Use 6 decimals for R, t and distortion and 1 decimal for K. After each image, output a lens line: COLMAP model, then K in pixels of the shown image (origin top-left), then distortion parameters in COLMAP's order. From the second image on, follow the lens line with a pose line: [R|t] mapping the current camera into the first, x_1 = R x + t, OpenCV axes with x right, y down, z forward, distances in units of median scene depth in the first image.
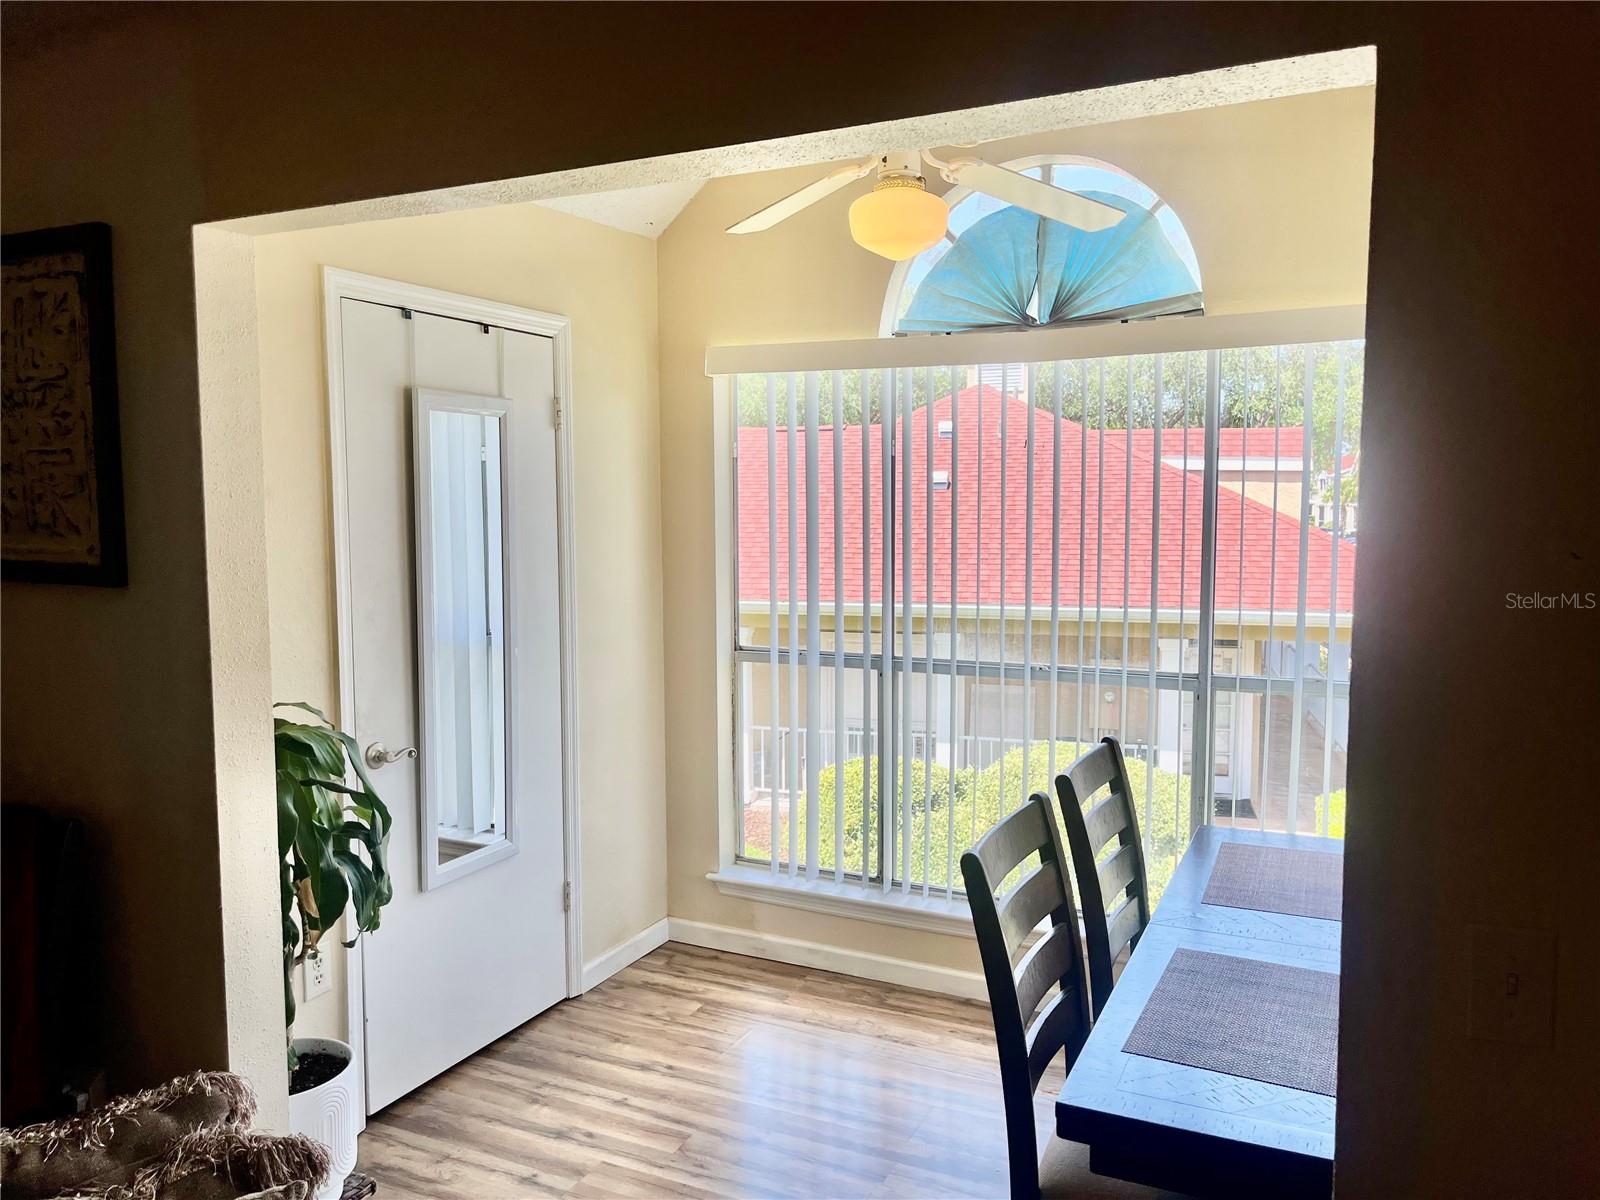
lens RADIAL K [[1220.4, 0, 804.4], [0, 1220.4, 599.7], [0, 0, 1]] dist [0.063813, -0.071243]
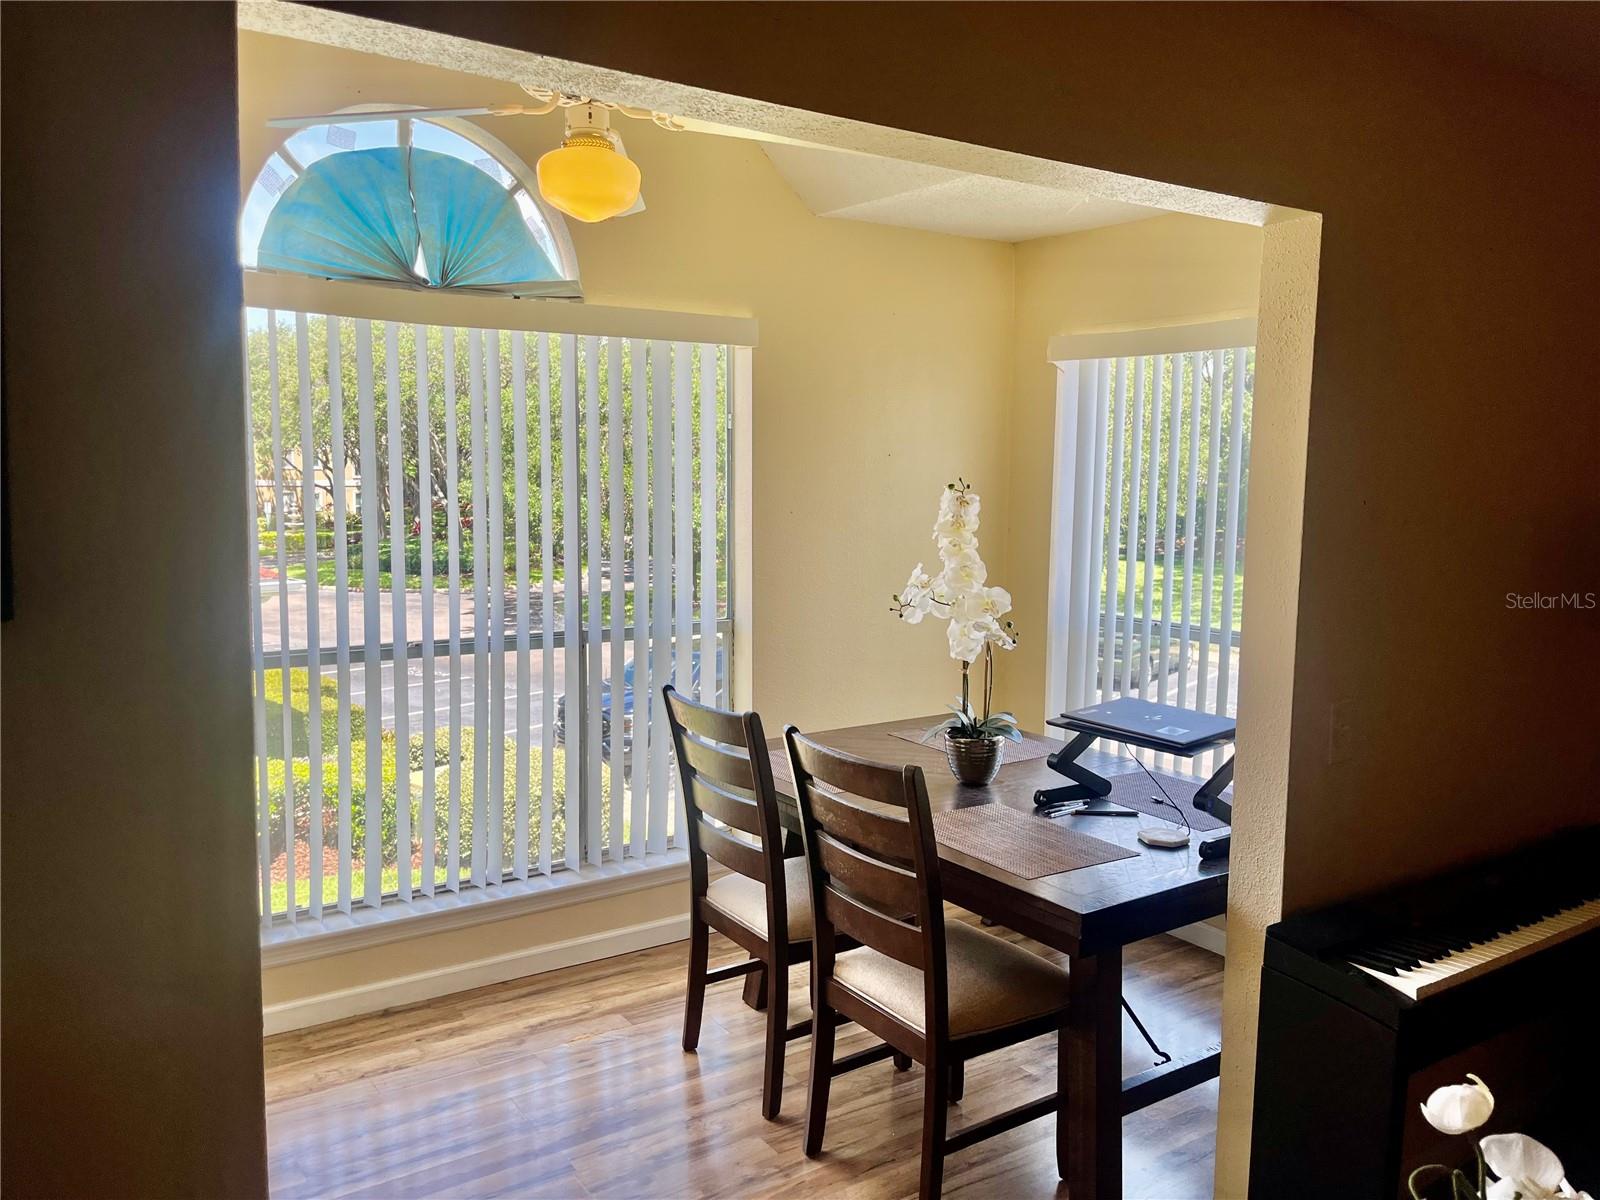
lens RADIAL K [[1220.4, 0, 802.1], [0, 1220.4, 601.3], [0, 0, 1]] dist [0.063813, -0.071243]
pose [[0.488348, -0.088035, 0.868197, -0.526536], [0.065997, 0.995775, 0.063849, -0.021003], [-0.870150, 0.026118, 0.492095, 0.279139]]
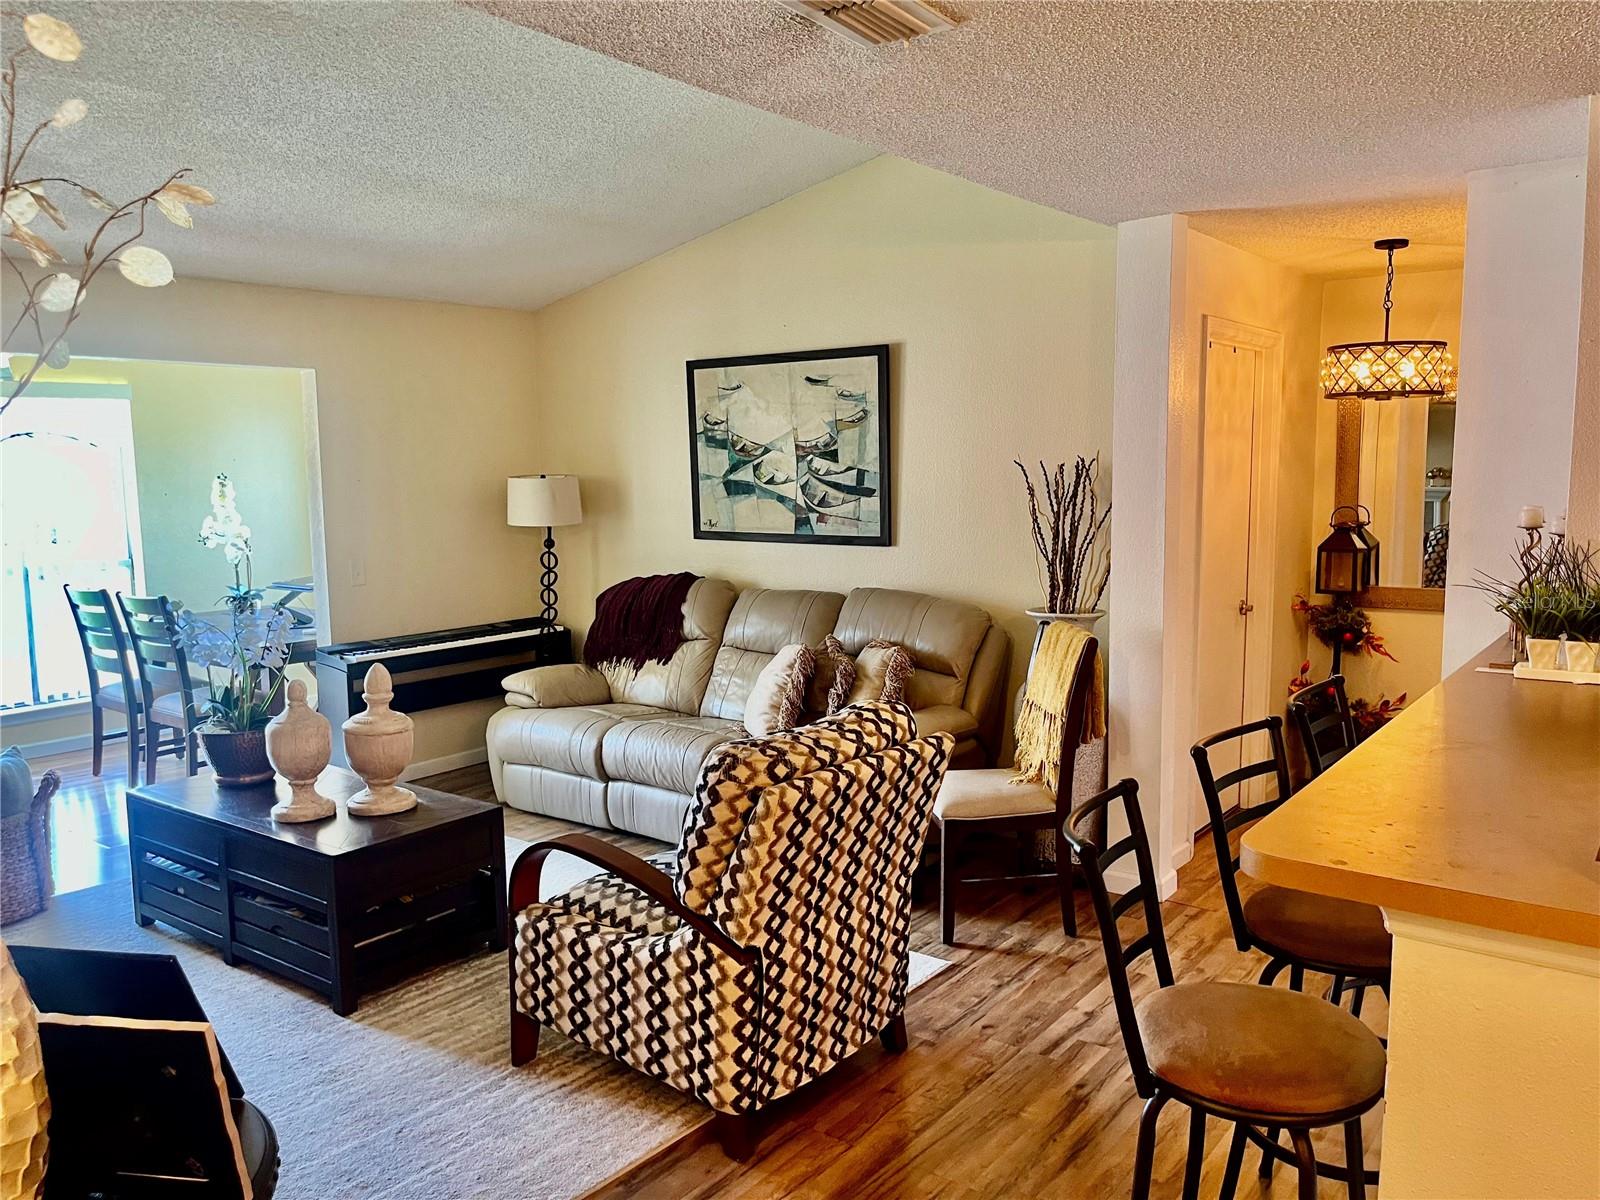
lens RADIAL K [[1220.4, 0, 809.4], [0, 1220.4, 596.4], [0, 0, 1]] dist [0.063813, -0.071243]
pose [[0.182369, -0.114839, 0.976501, -1.303344], [0.102637, 0.989953, 0.097253, 0.043244], [-0.977858, 0.082489, 0.192324, -0.536086]]
